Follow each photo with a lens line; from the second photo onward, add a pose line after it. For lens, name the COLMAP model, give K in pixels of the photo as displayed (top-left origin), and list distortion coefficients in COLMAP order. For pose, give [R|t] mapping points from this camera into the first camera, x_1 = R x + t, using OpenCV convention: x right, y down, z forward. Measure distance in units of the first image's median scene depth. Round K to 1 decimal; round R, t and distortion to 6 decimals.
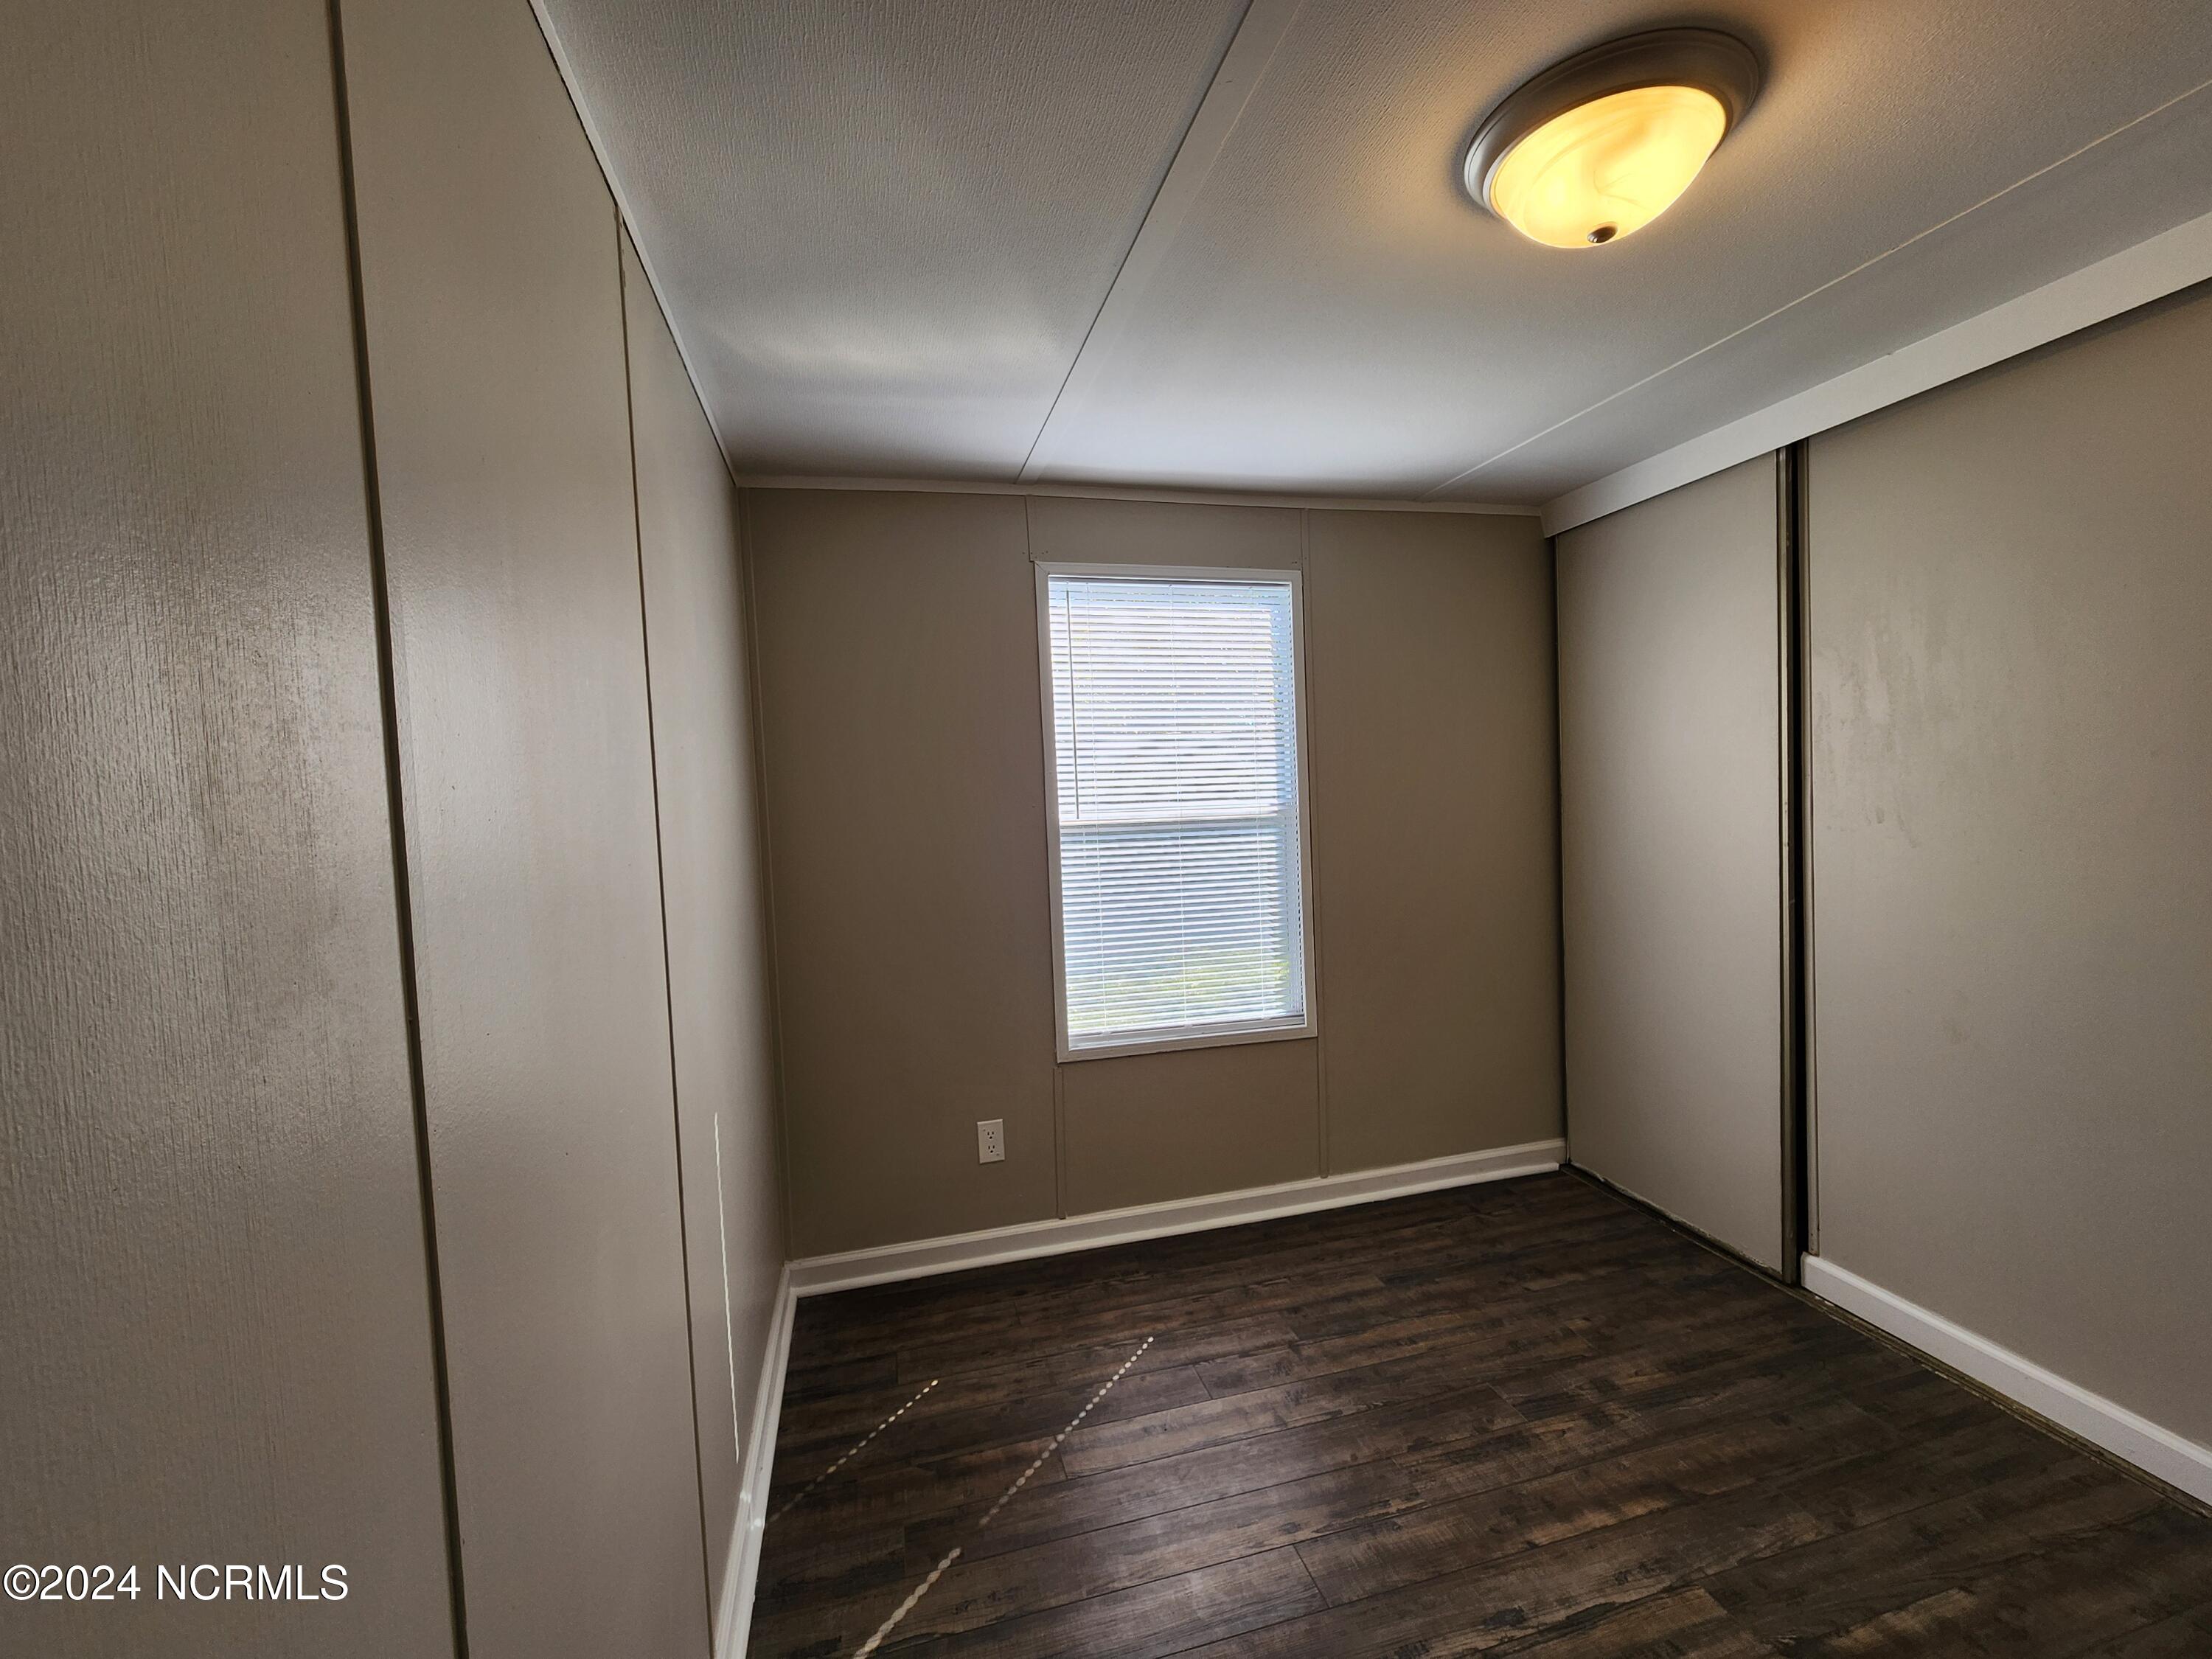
lens RADIAL K [[902.0, 0, 1114.3], [0, 902.0, 849.2], [0, 0, 1]] dist [-0.001970, -0.000448]
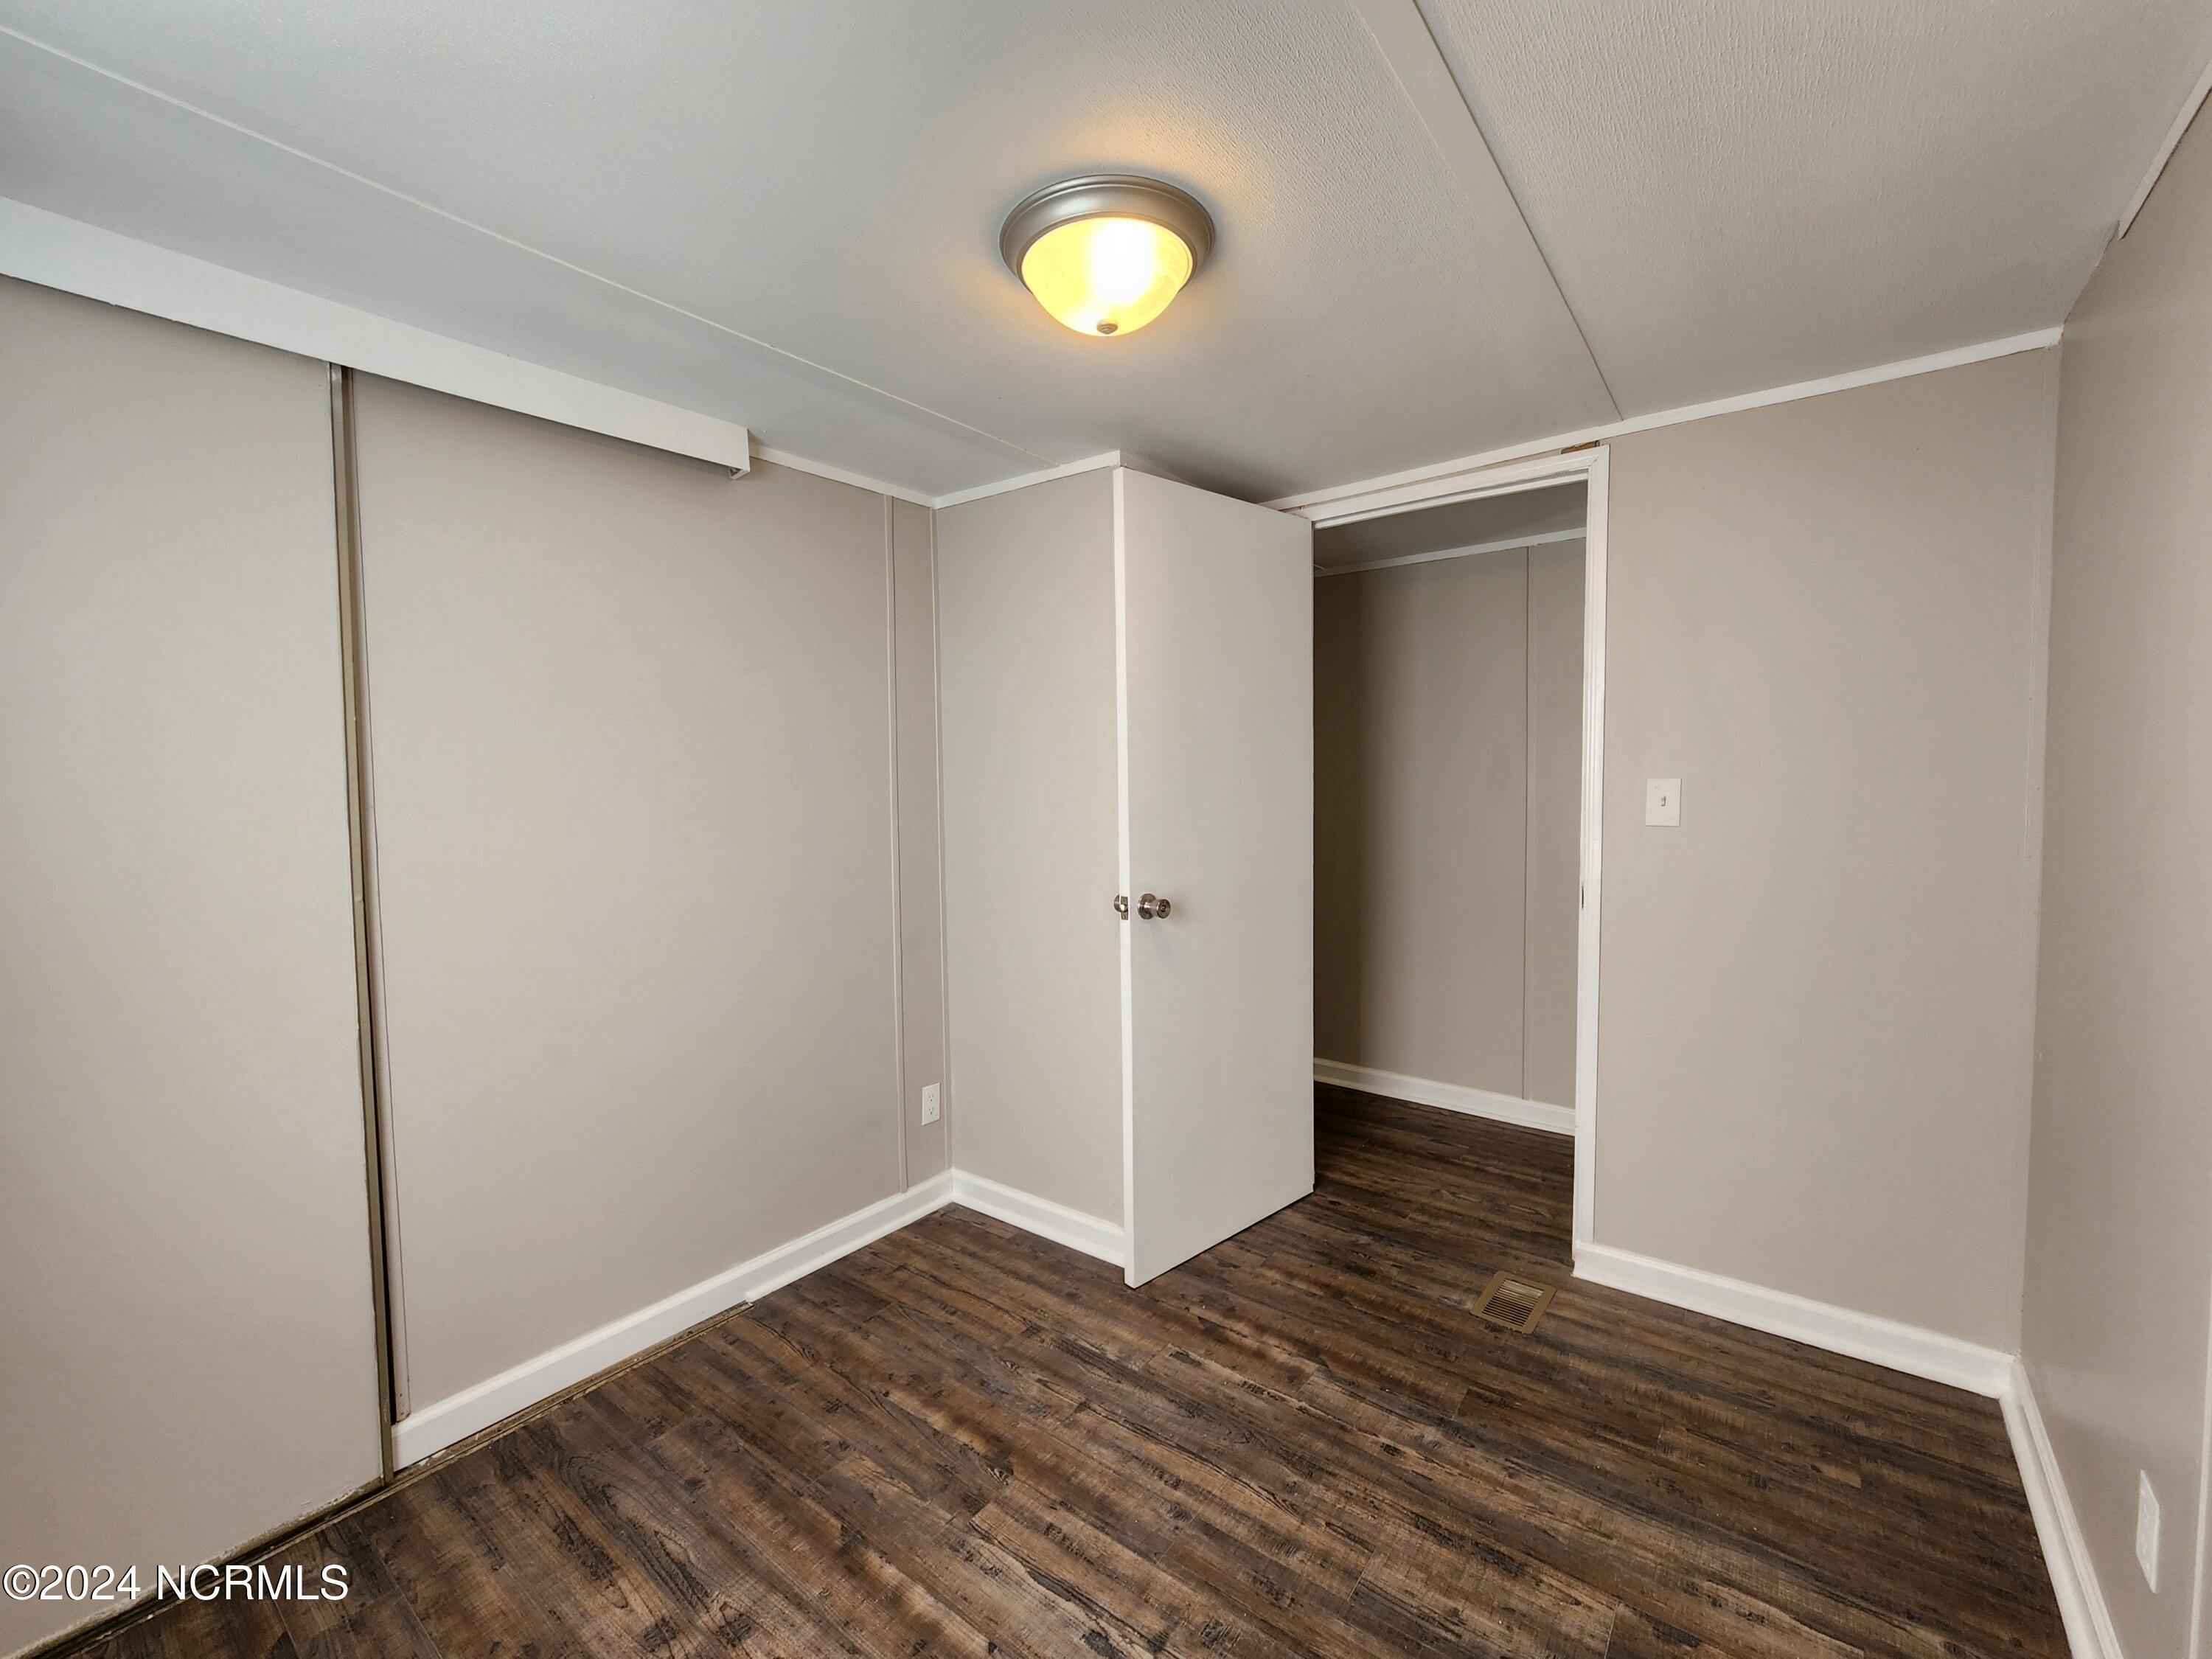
lens RADIAL K [[902.0, 0, 1084.3], [0, 902.0, 820.2], [0, 0, 1]] dist [-0.001970, -0.000448]
pose [[-0.597851, 0.014571, 0.801475, -0.294950], [0.093540, 0.994272, 0.051699, -0.074393], [-0.796131, 0.105878, -0.595790, 1.273387]]
